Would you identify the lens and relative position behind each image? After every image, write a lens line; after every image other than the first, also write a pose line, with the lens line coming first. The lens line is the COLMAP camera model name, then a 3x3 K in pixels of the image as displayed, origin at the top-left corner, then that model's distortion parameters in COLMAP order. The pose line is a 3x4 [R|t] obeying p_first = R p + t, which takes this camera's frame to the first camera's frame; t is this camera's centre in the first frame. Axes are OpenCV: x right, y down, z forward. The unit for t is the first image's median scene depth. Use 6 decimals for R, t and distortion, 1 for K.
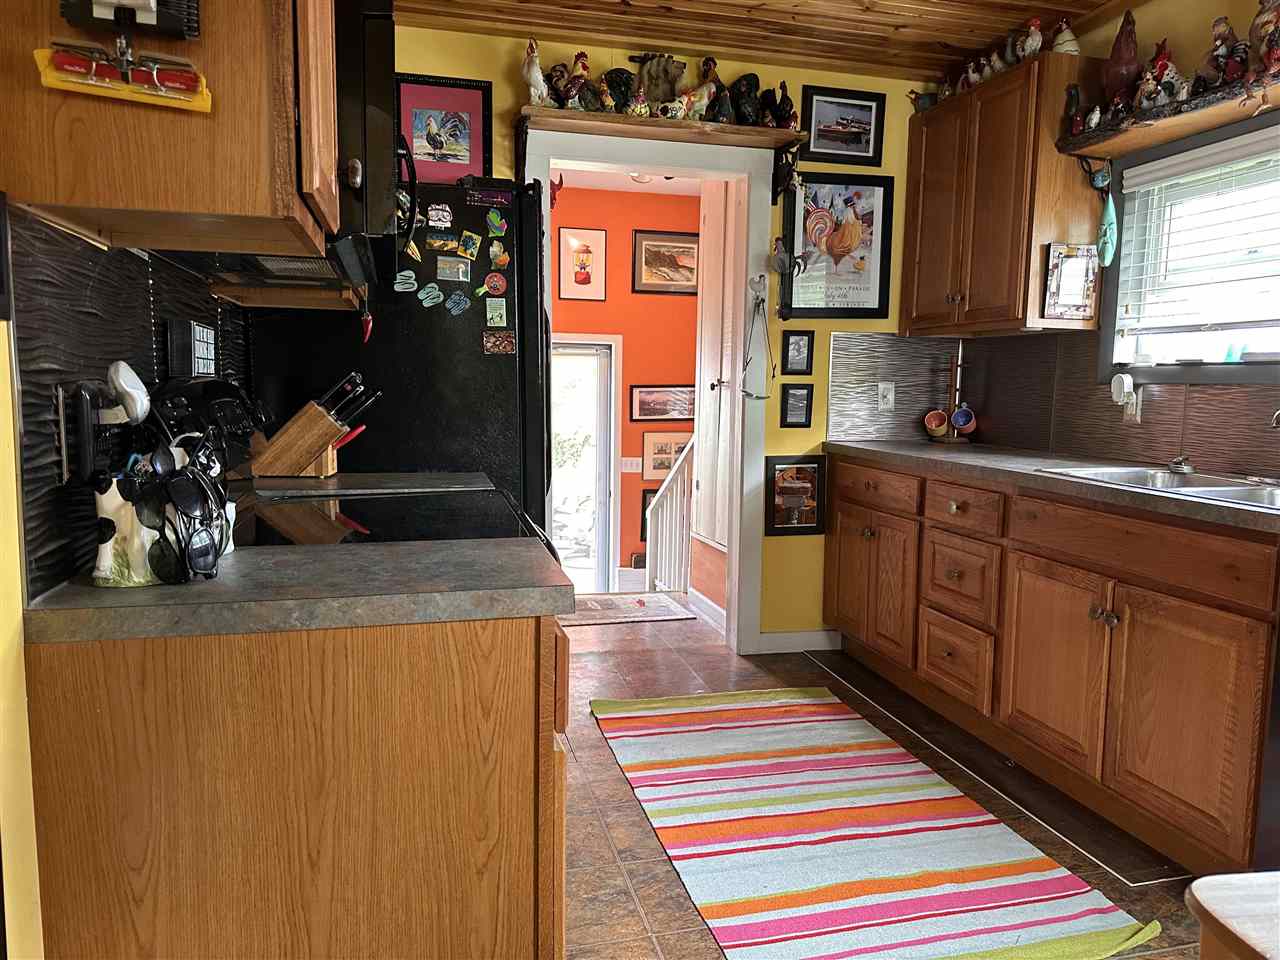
lens RADIAL K [[907.6, 0, 637.8], [0, 907.6, 481.6], [0, 0, 1]] dist [0.034899, -0.044161]
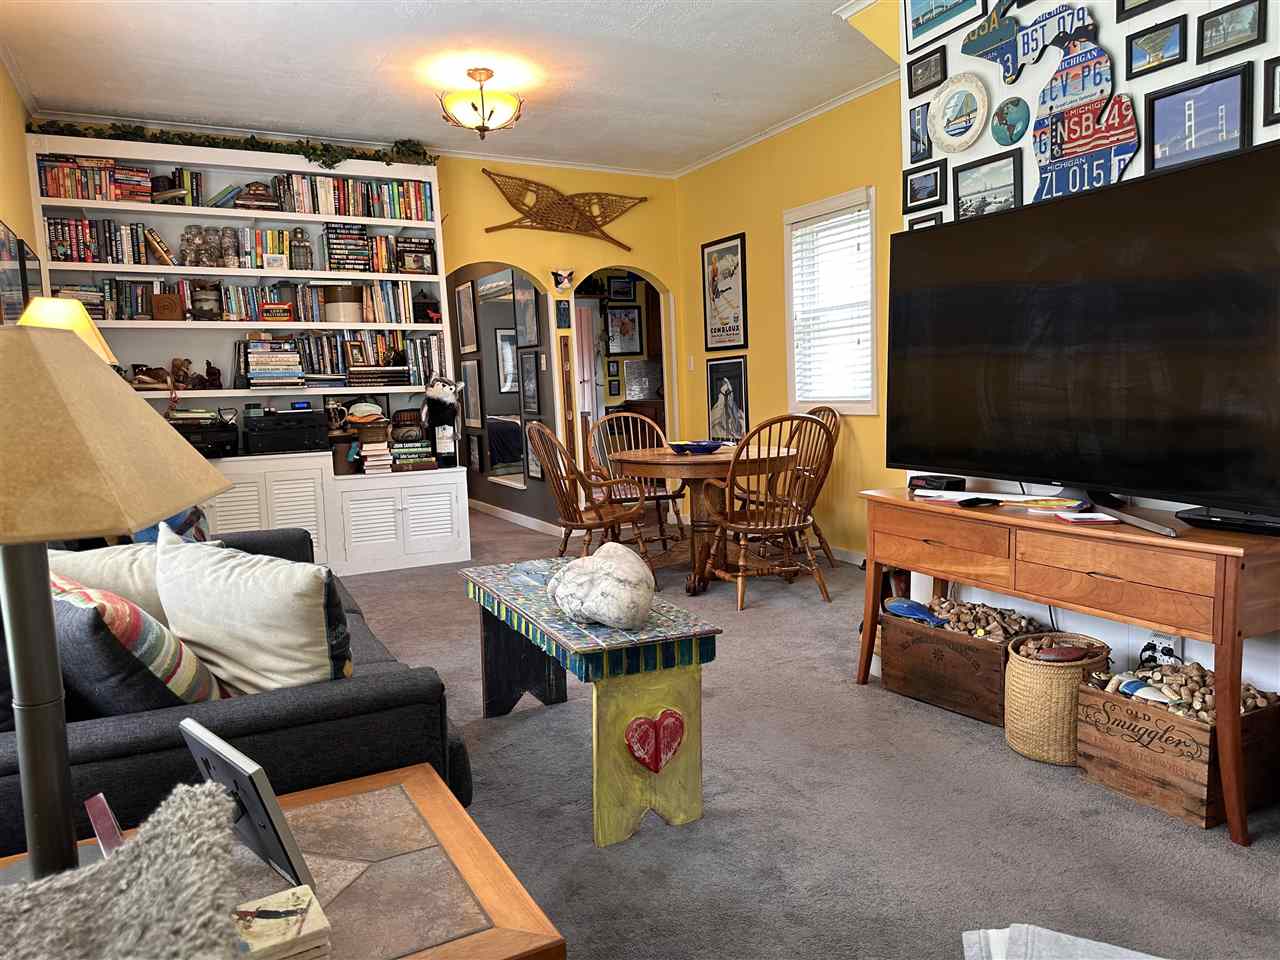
lens RADIAL K [[907.6, 0, 650.7], [0, 907.6, 483.4], [0, 0, 1]] dist [0.034899, -0.044161]
pose [[0.972171, -0.080845, 0.219880, -0.359998], [0.083779, 0.996476, -0.004037, 0.233696], [-0.218779, 0.022346, 0.975518, -1.770076]]
